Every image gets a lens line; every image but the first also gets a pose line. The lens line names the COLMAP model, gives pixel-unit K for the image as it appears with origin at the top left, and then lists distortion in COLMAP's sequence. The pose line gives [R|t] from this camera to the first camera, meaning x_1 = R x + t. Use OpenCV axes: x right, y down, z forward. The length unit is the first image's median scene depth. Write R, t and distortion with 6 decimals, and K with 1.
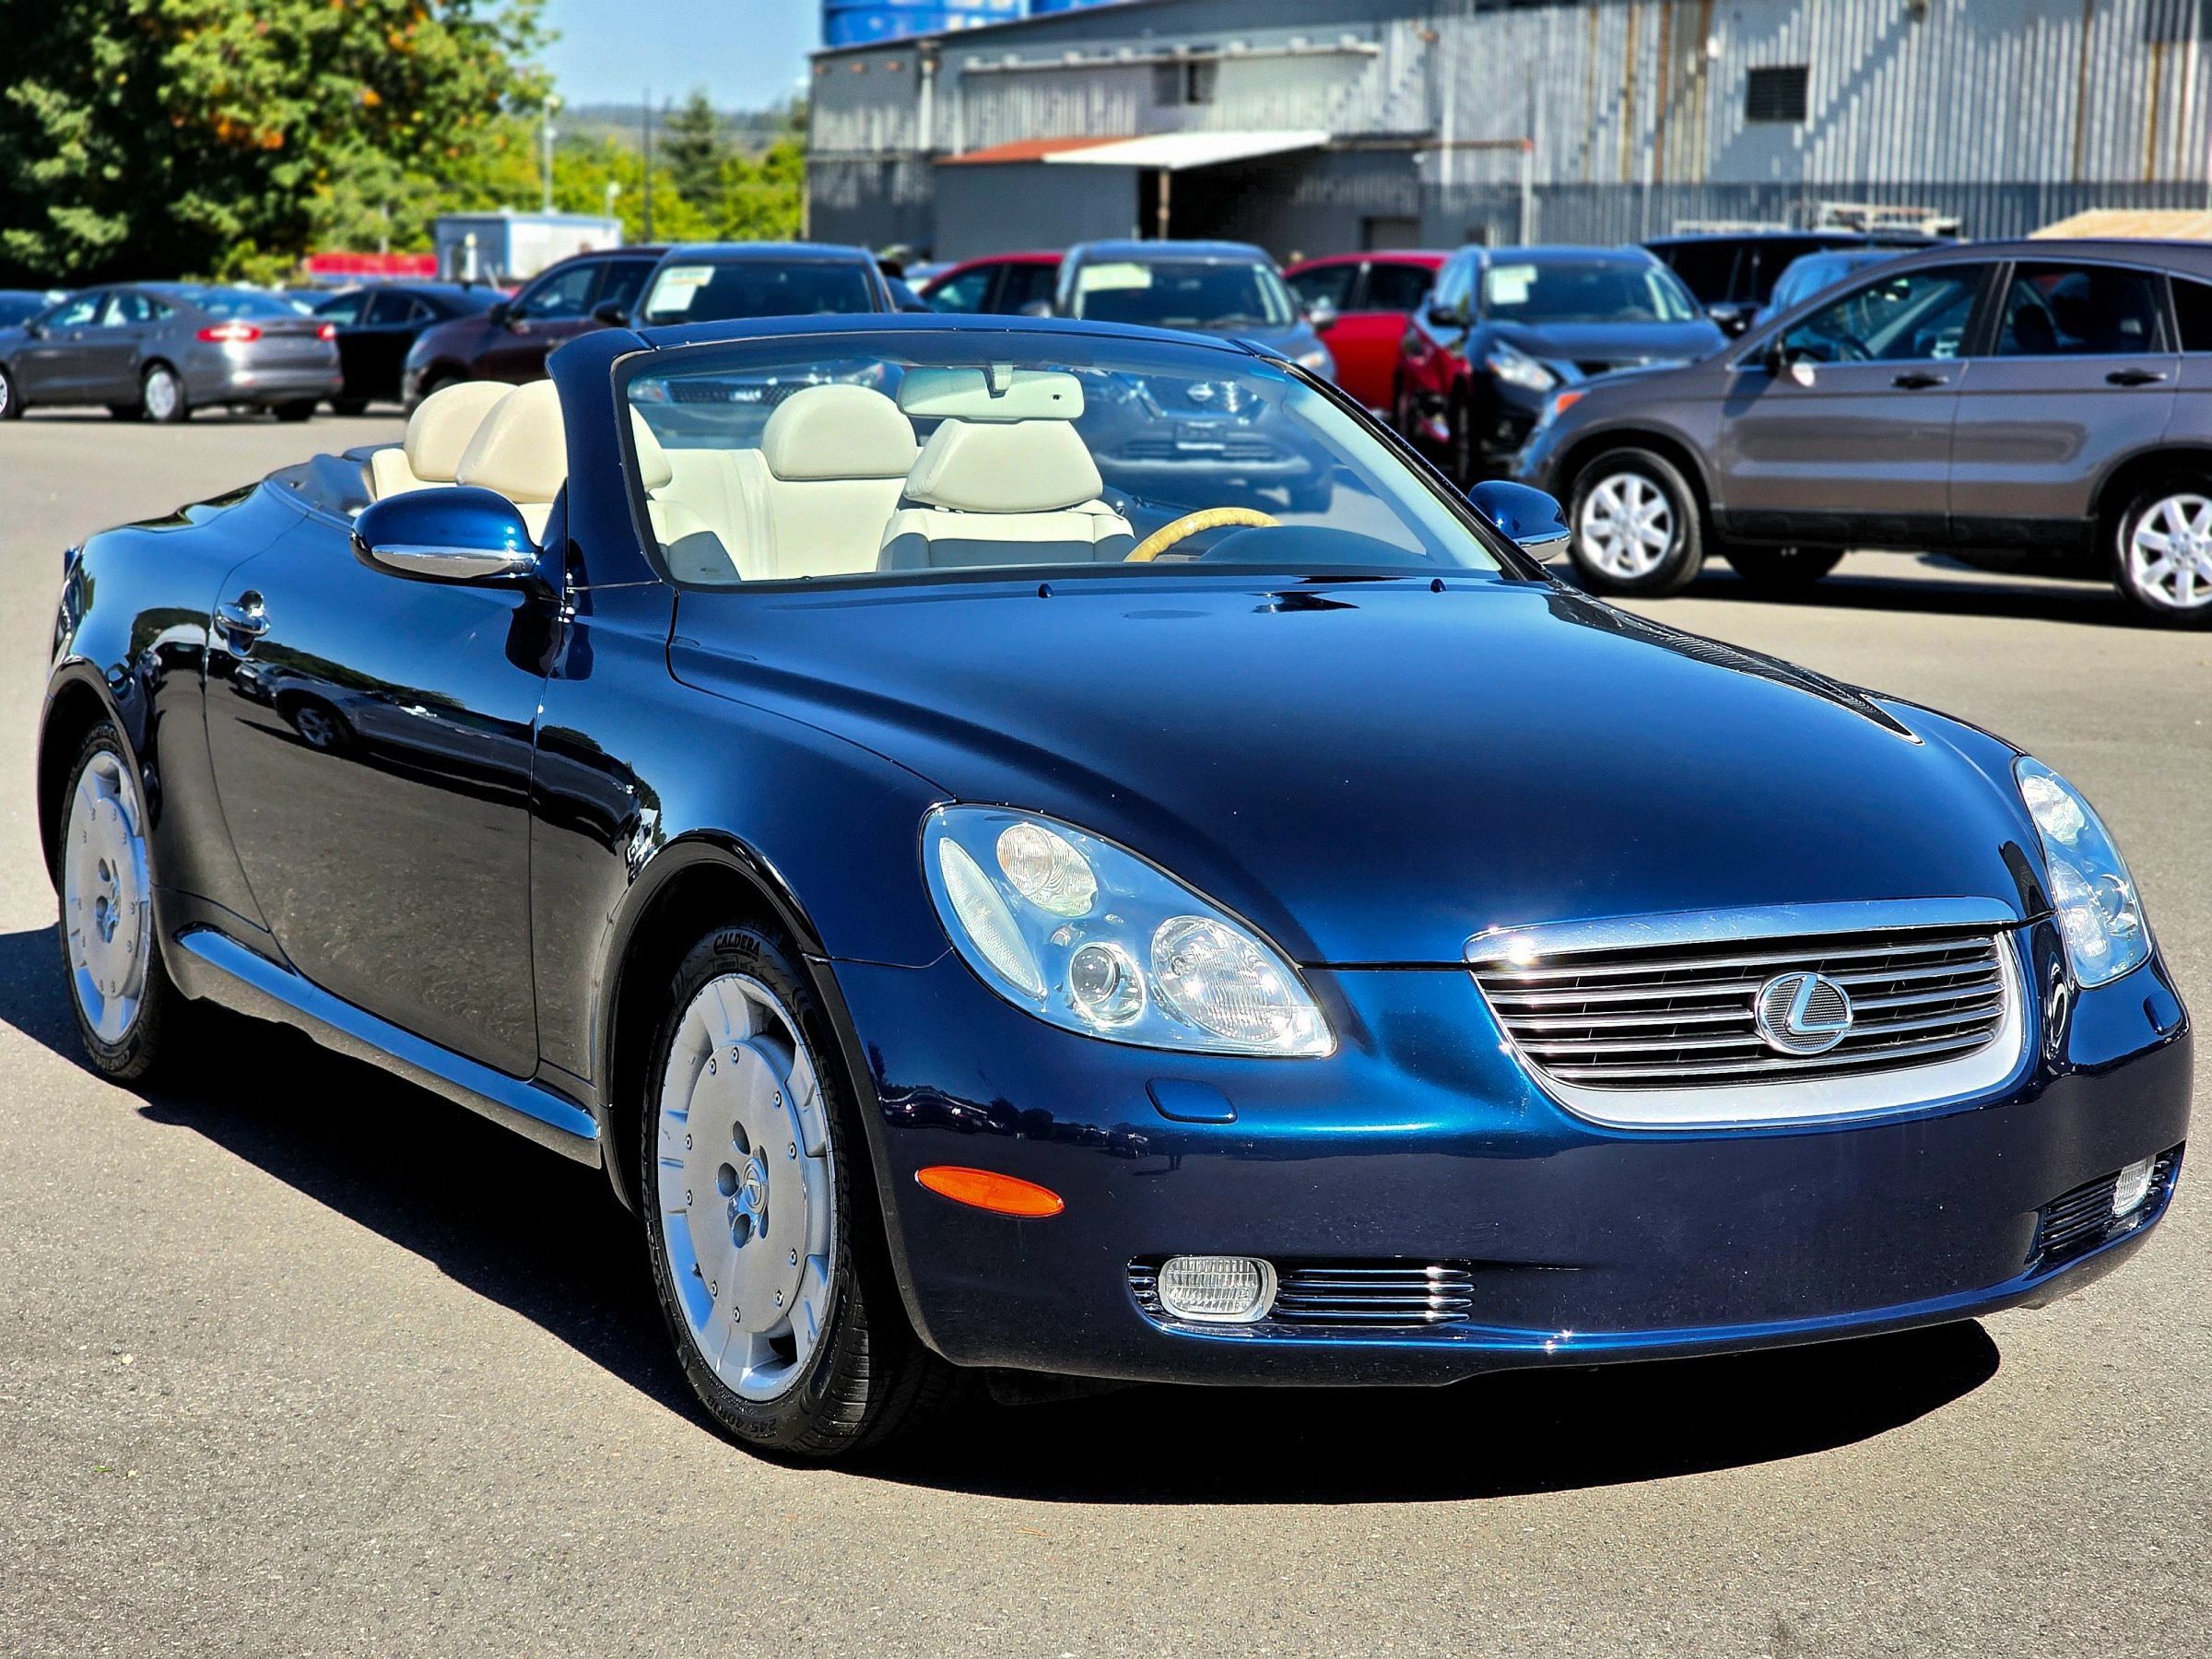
lens RADIAL K [[4756.8, 0, 1106.0], [0, 4756.8, 829.5], [0, 0, 1]] dist [-0.030049, 2.381558]
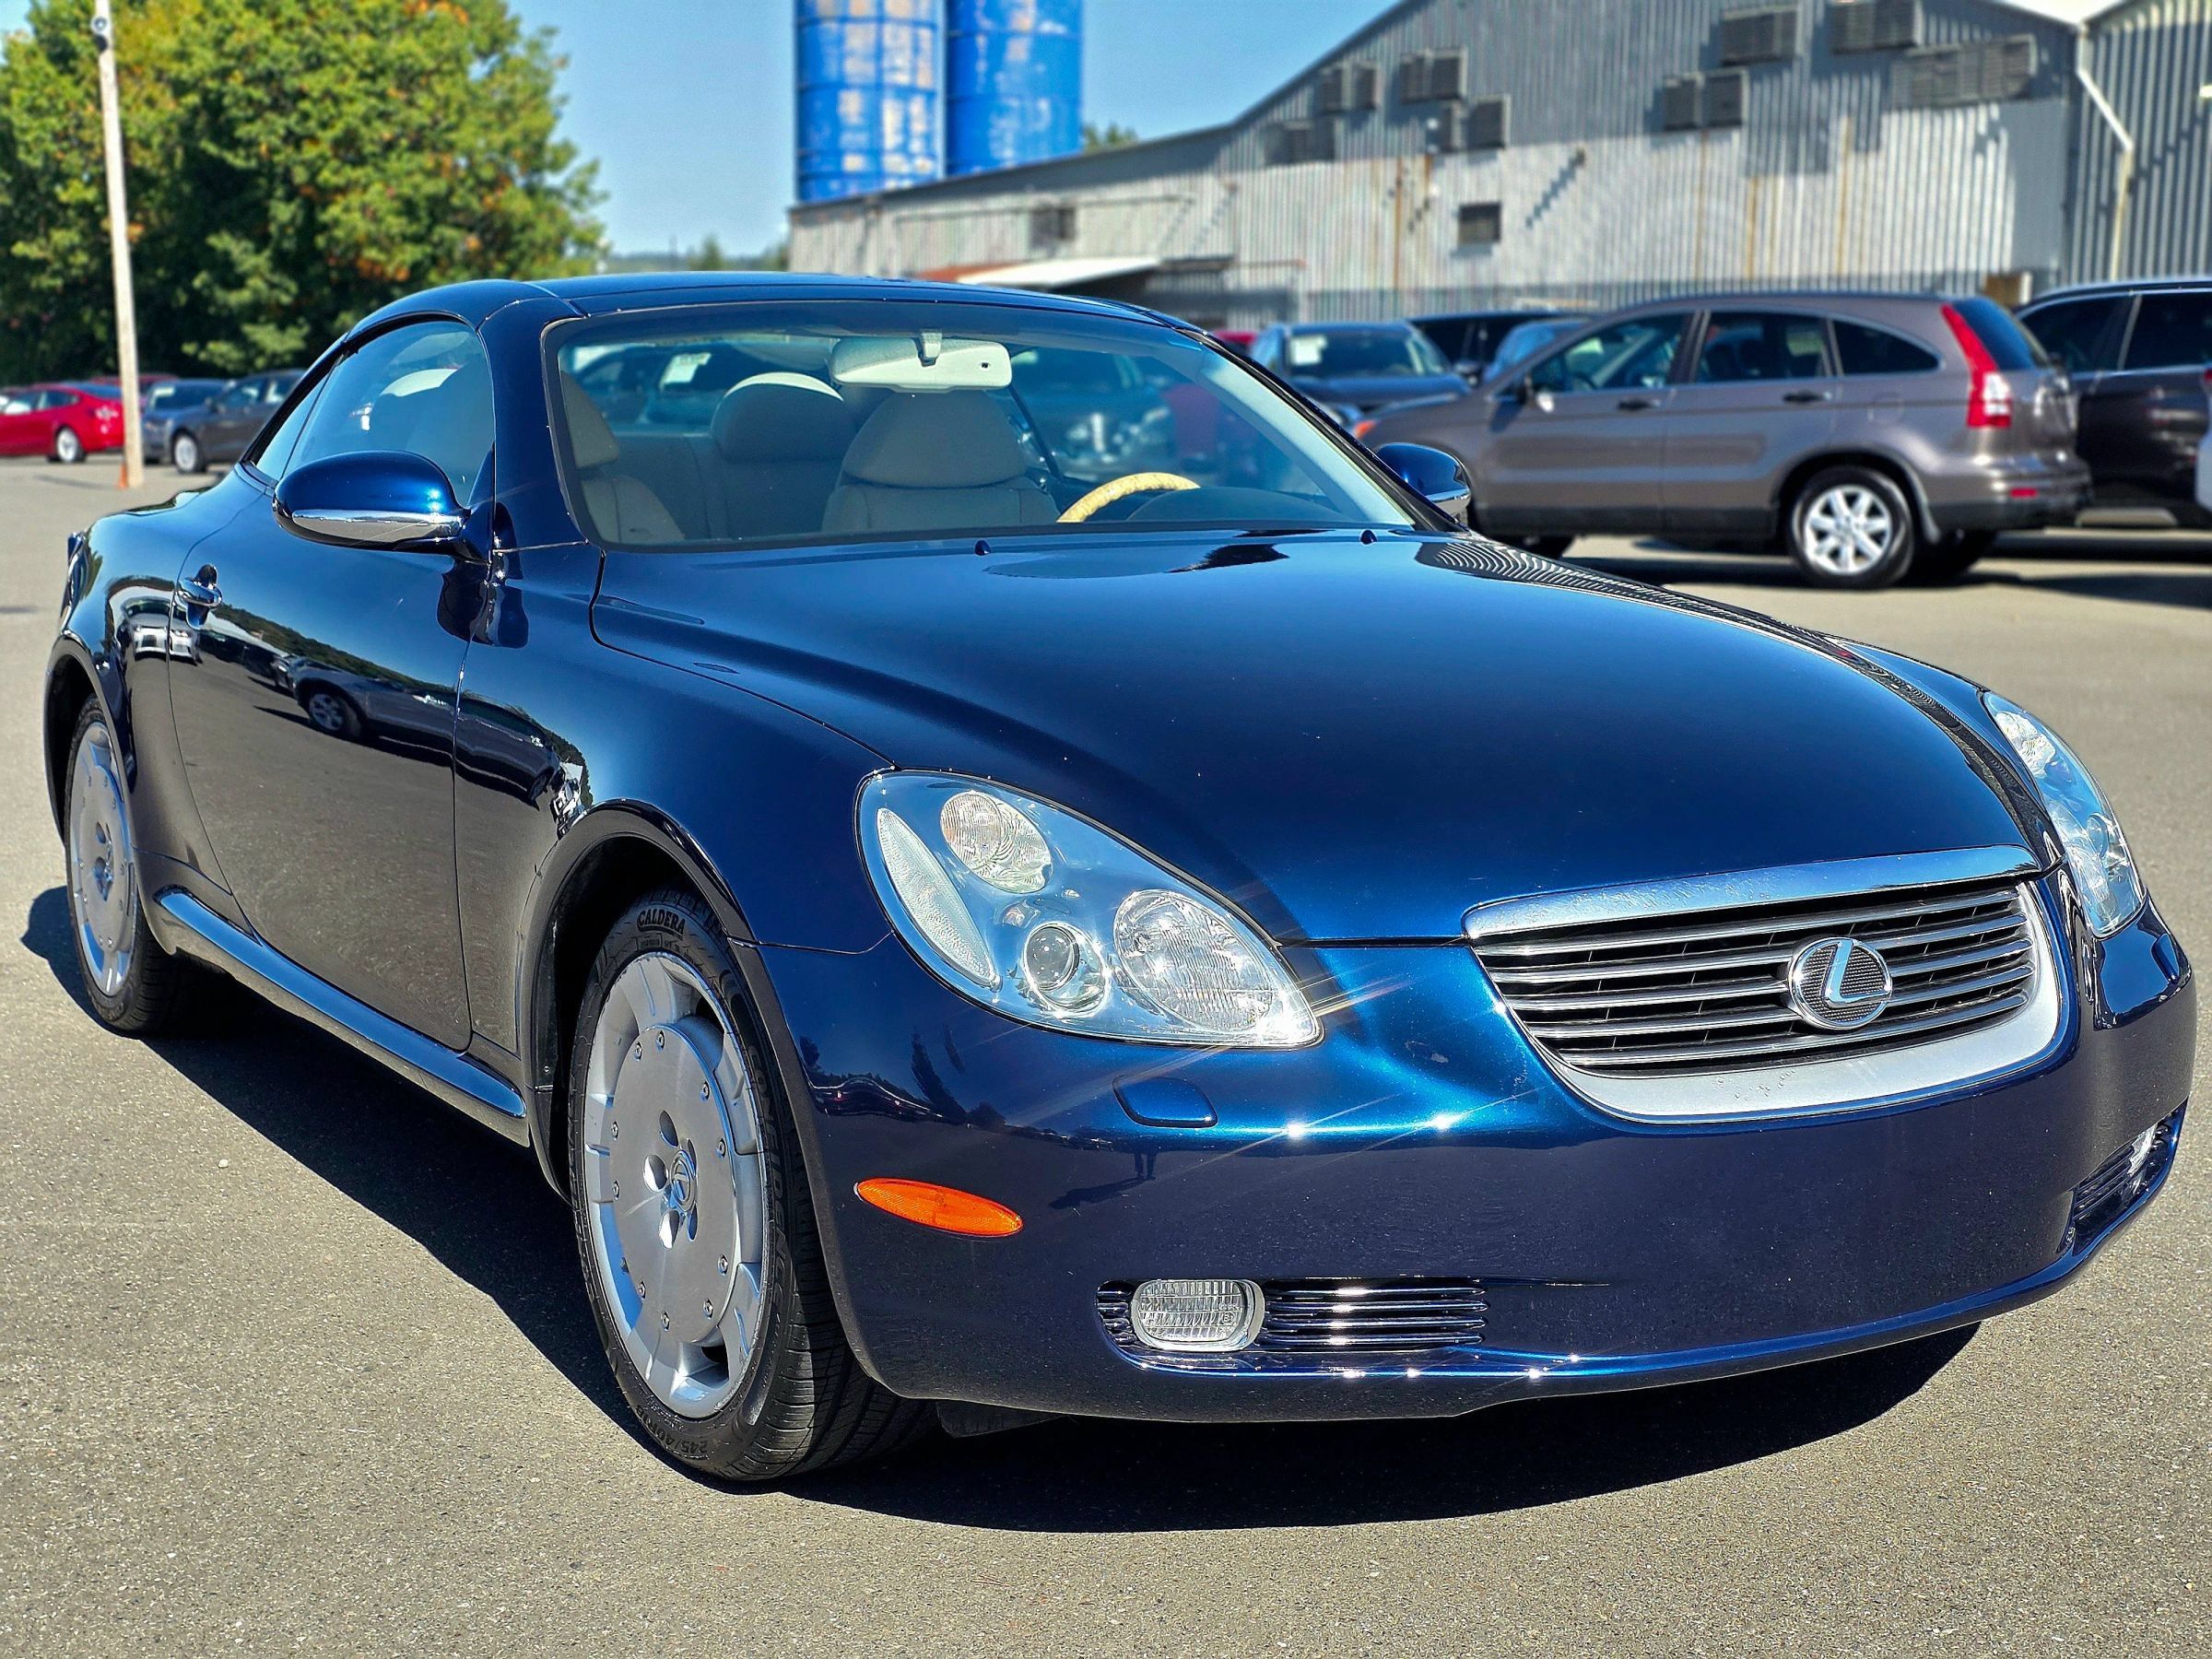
lens RADIAL K [[3027.9, 0, 1070.1], [0, 3027.9, 772.0], [0, 0, 1]] dist [0.486511, -1.462963]
pose [[0.999559, -0.020377, 0.021620, -0.008132], [0.020224, 0.999769, 0.007246, -0.006685], [-0.021763, -0.006806, 0.999740, 0.334552]]
